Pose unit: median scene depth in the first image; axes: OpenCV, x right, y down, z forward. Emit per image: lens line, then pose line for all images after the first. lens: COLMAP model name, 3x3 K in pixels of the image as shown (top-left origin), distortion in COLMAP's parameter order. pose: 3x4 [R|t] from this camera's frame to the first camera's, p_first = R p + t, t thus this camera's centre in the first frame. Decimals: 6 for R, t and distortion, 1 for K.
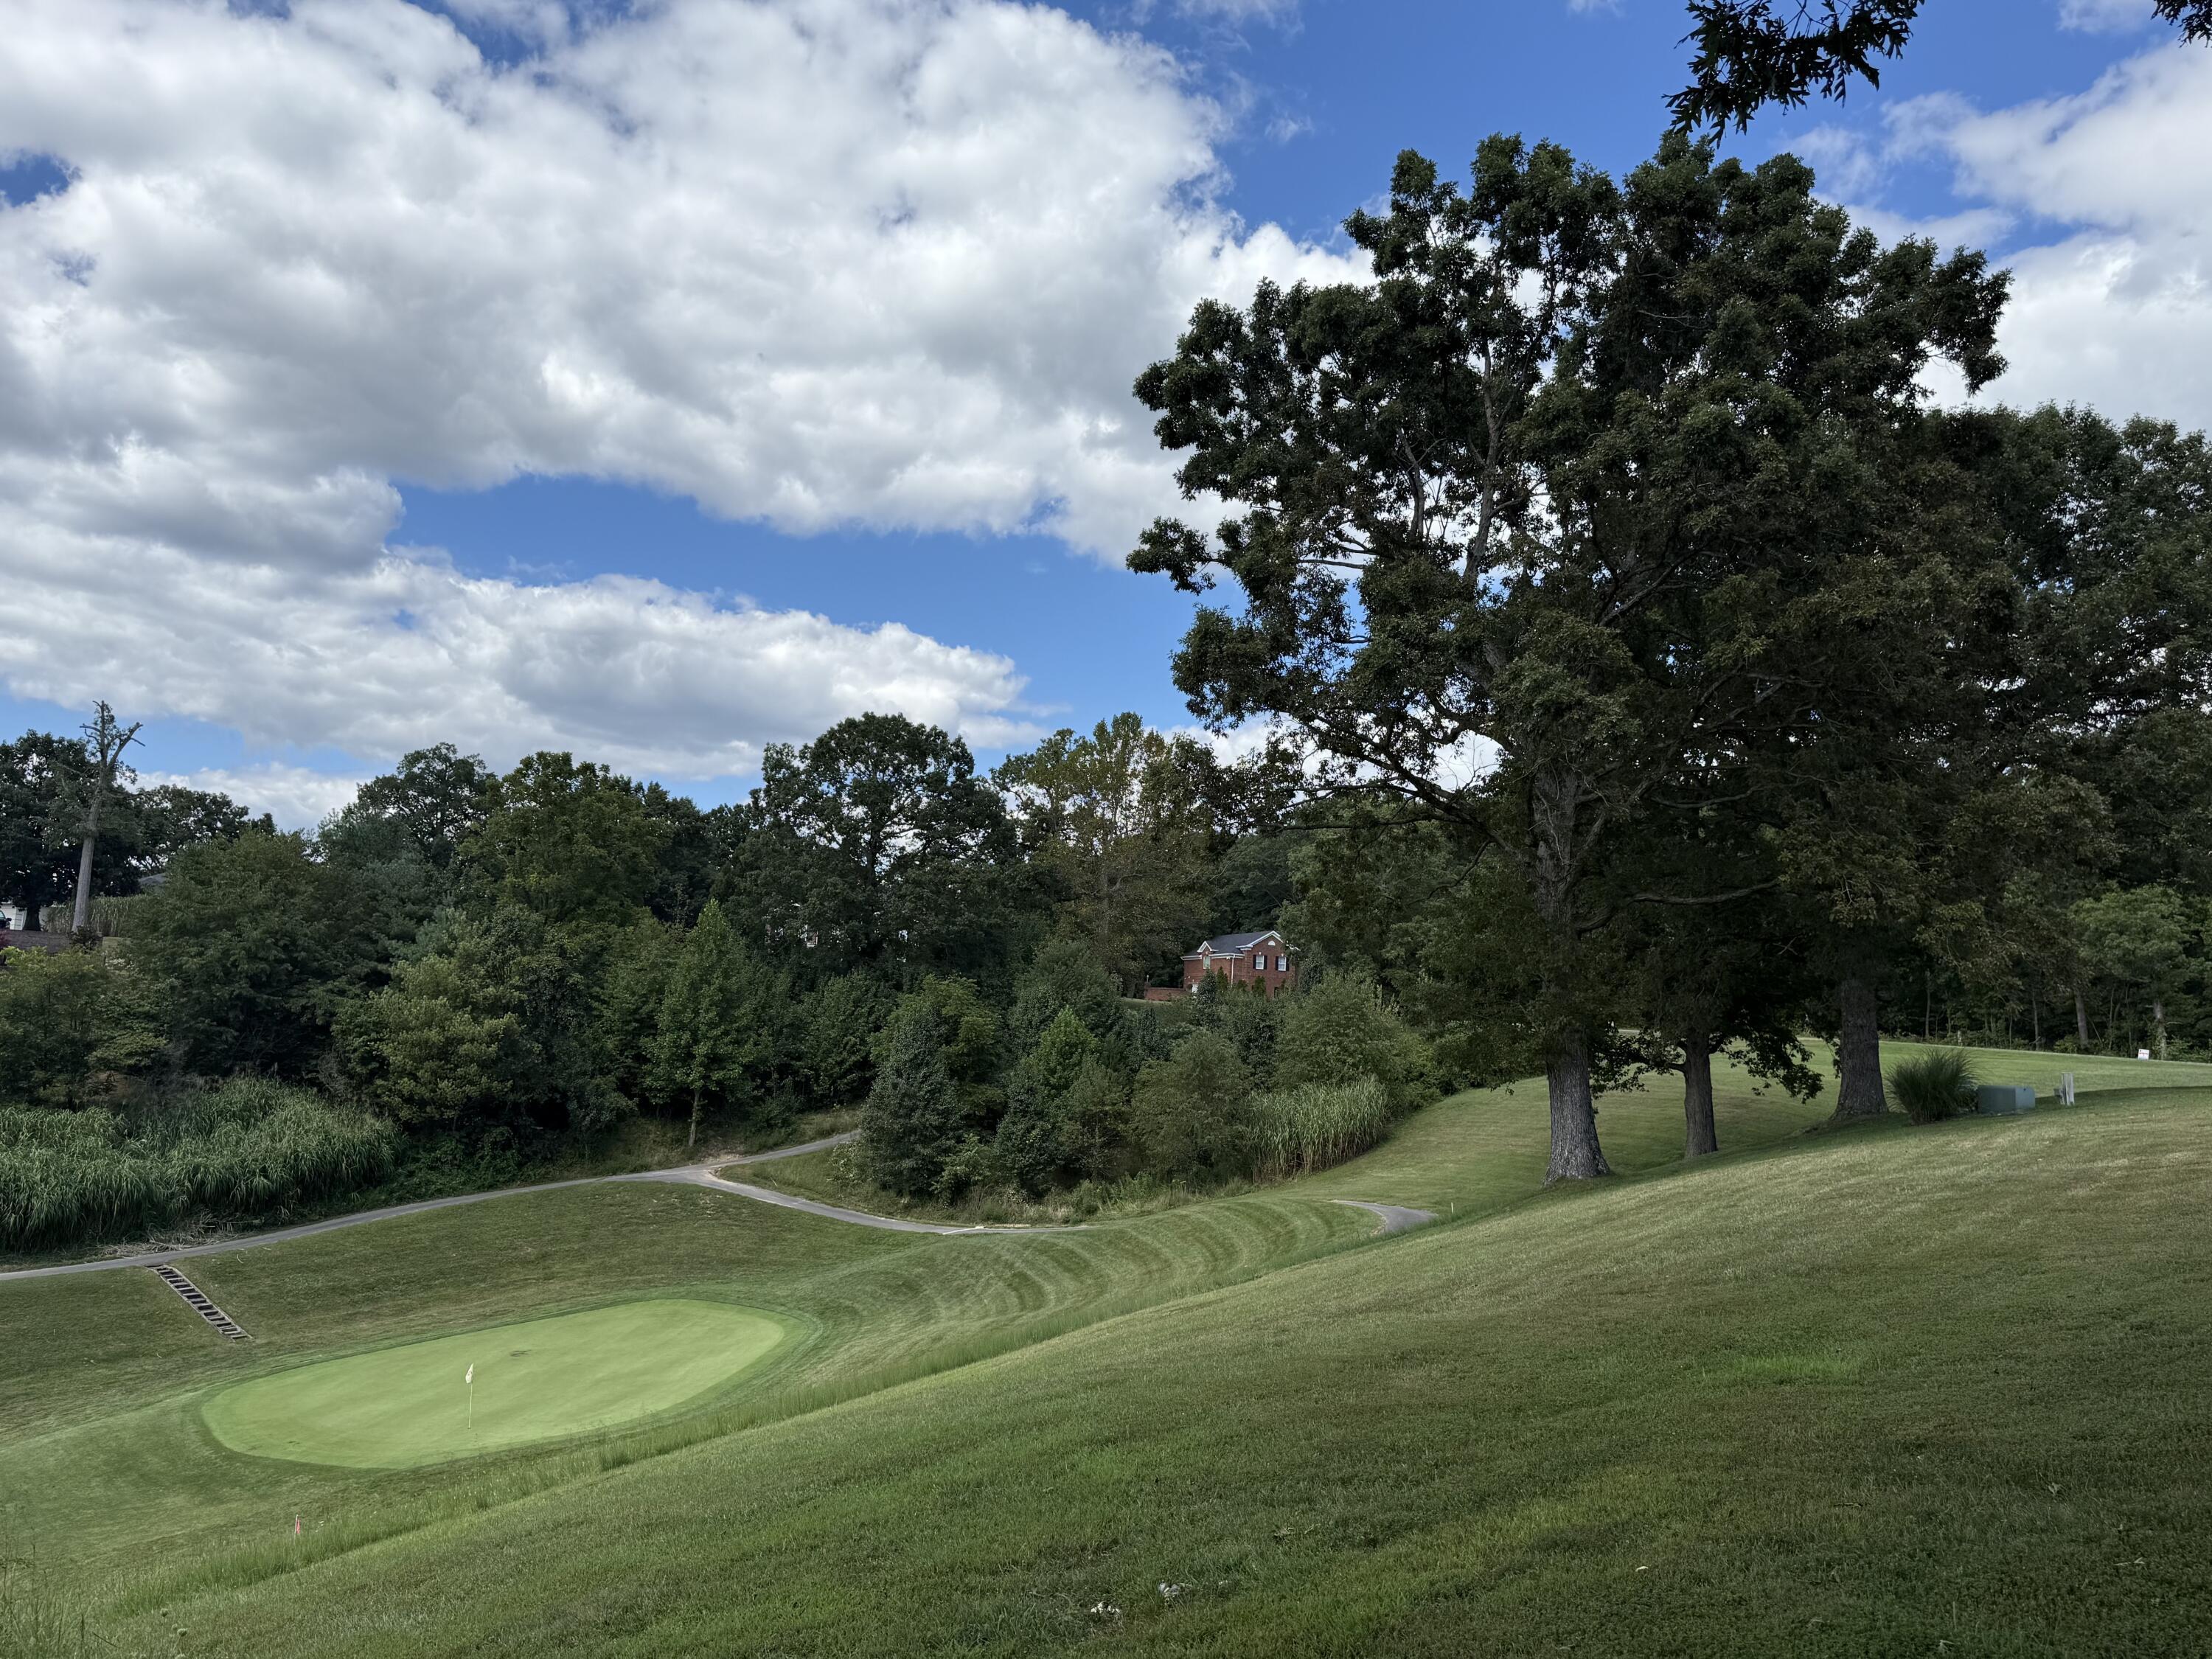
lens RADIAL K [[1686.5, 0, 1106.0], [0, 1686.5, 829.5], [0, 0, 1]] dist [0.165368, -0.260366]
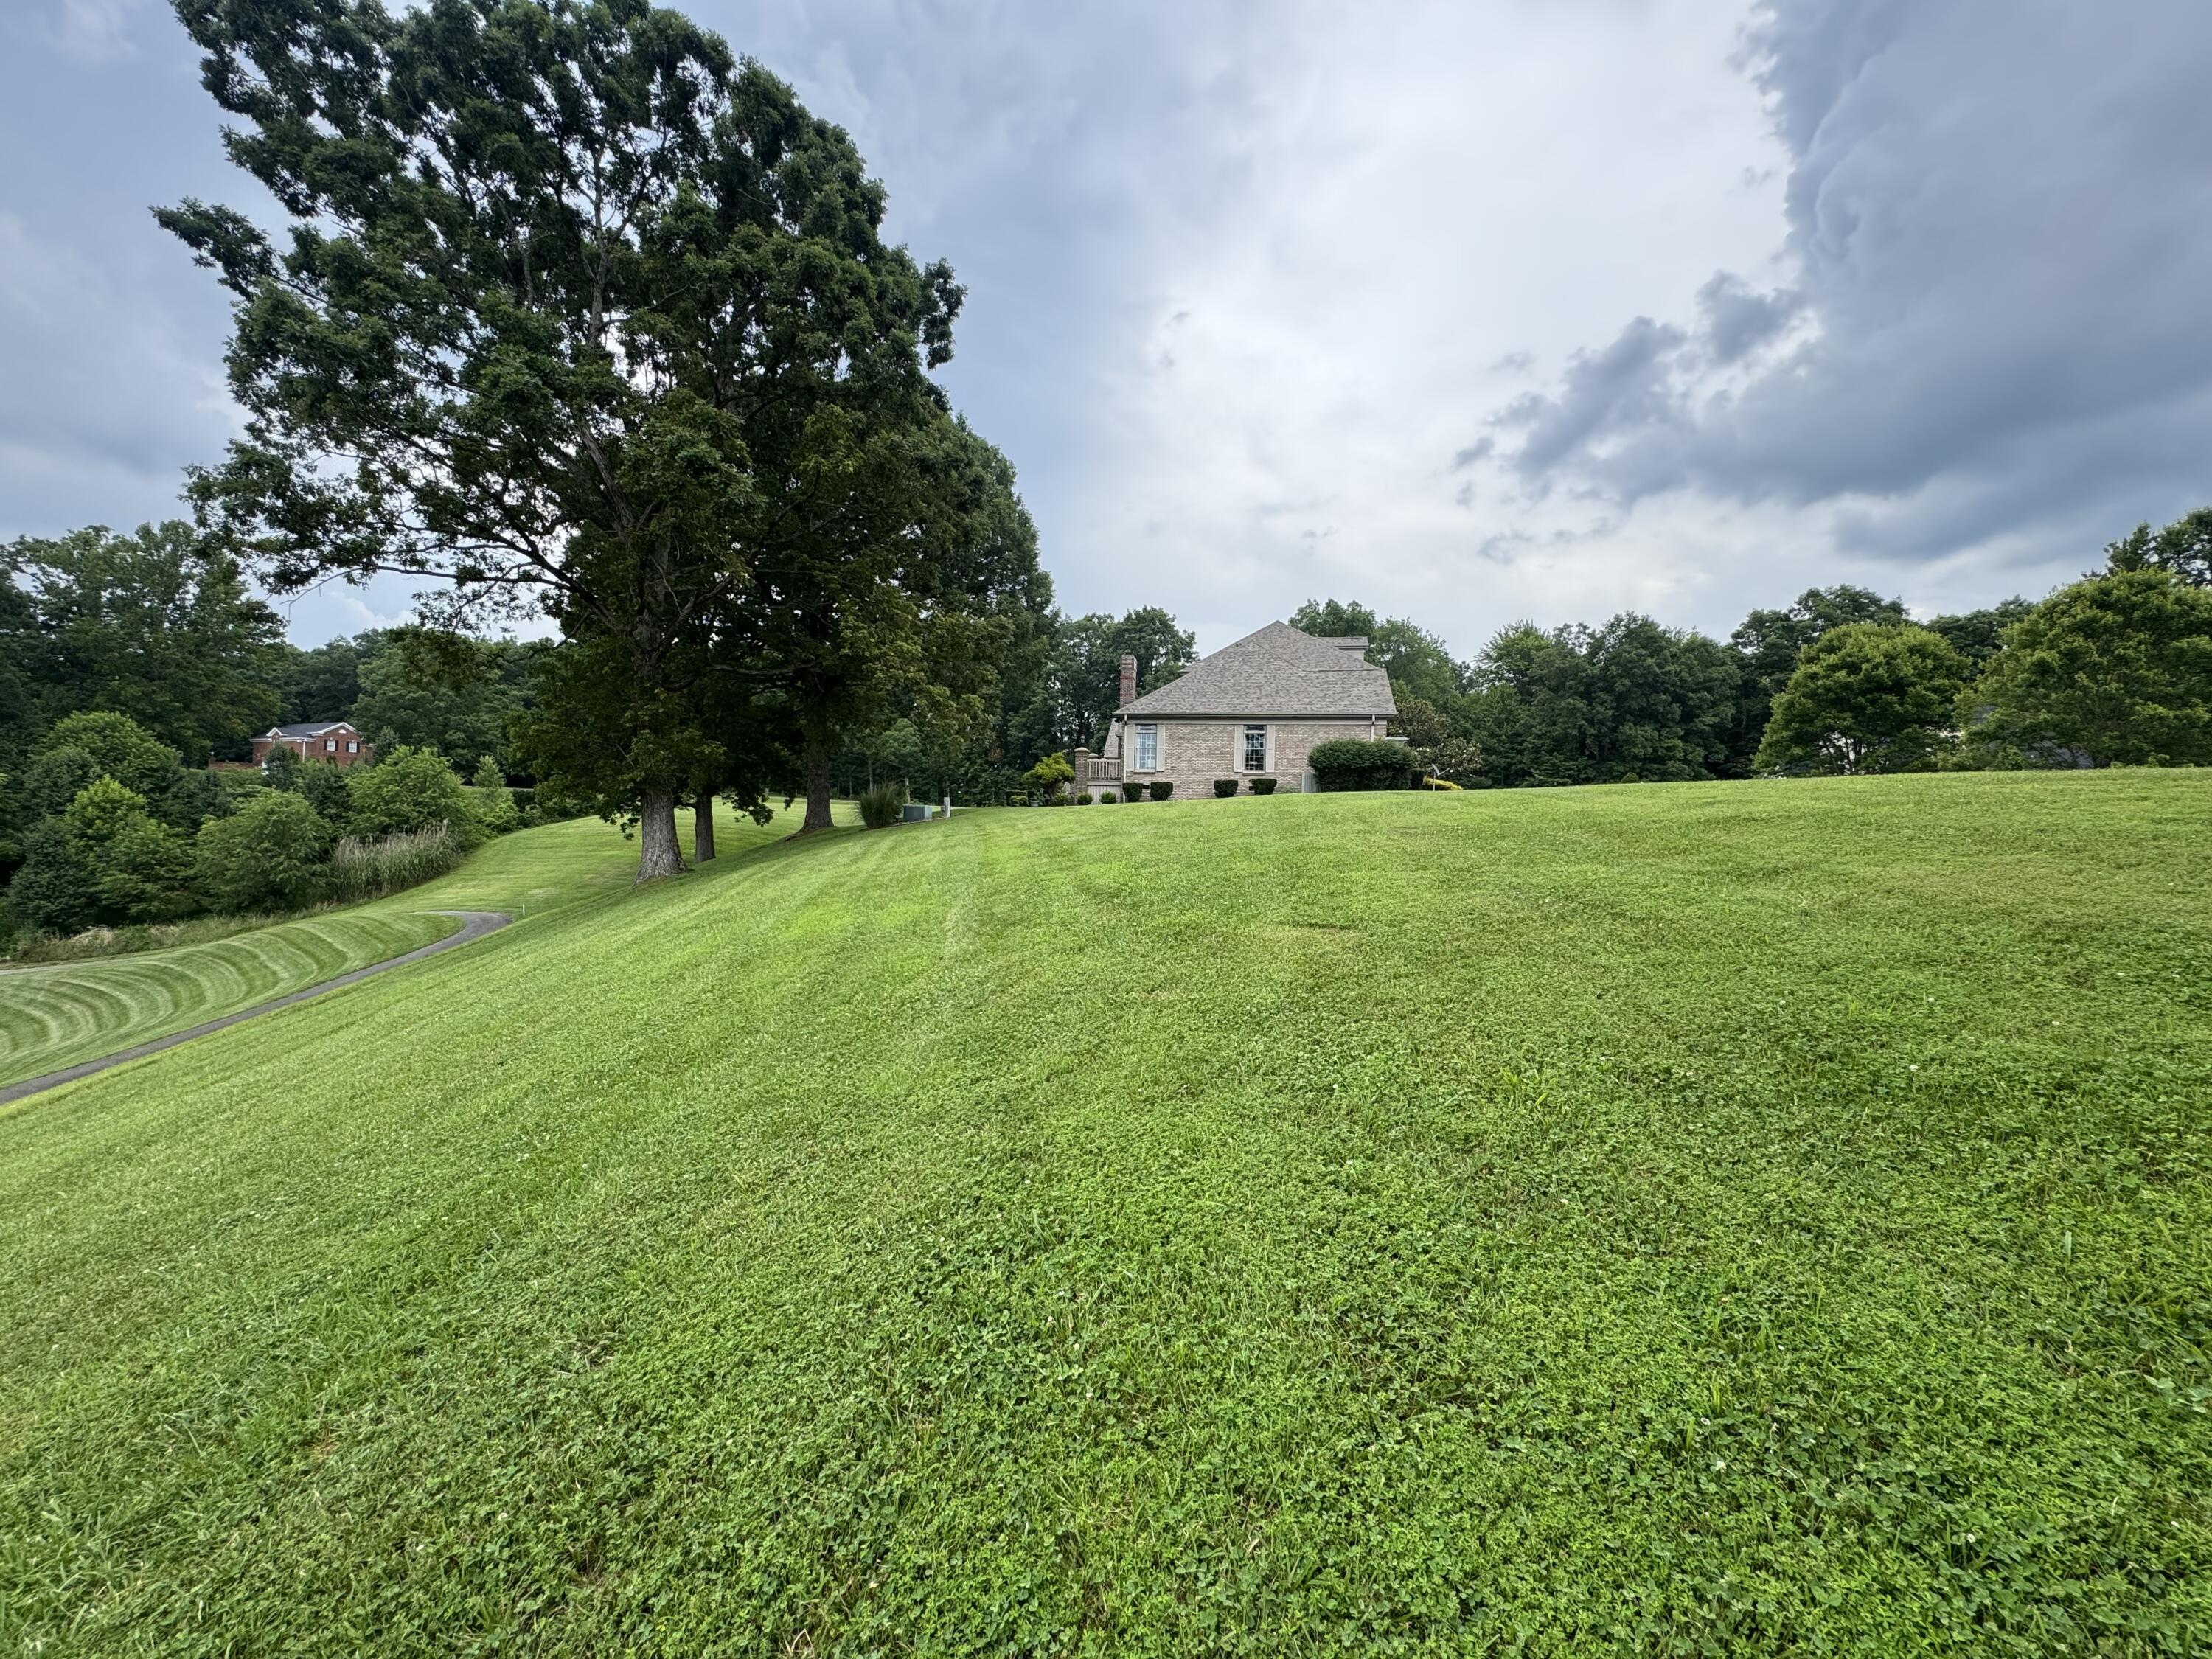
lens RADIAL K [[896.2, 0, 1106.6], [0, 896.2, 831.5], [0, 0, 1]] dist [-0.000577, -0.000286]
pose [[0.692032, -0.029155, 0.721278, 0.005786], [-0.079299, 0.990067, 0.116103, 0.028040], [-0.717498, -0.137543, 0.682845, 0.131532]]
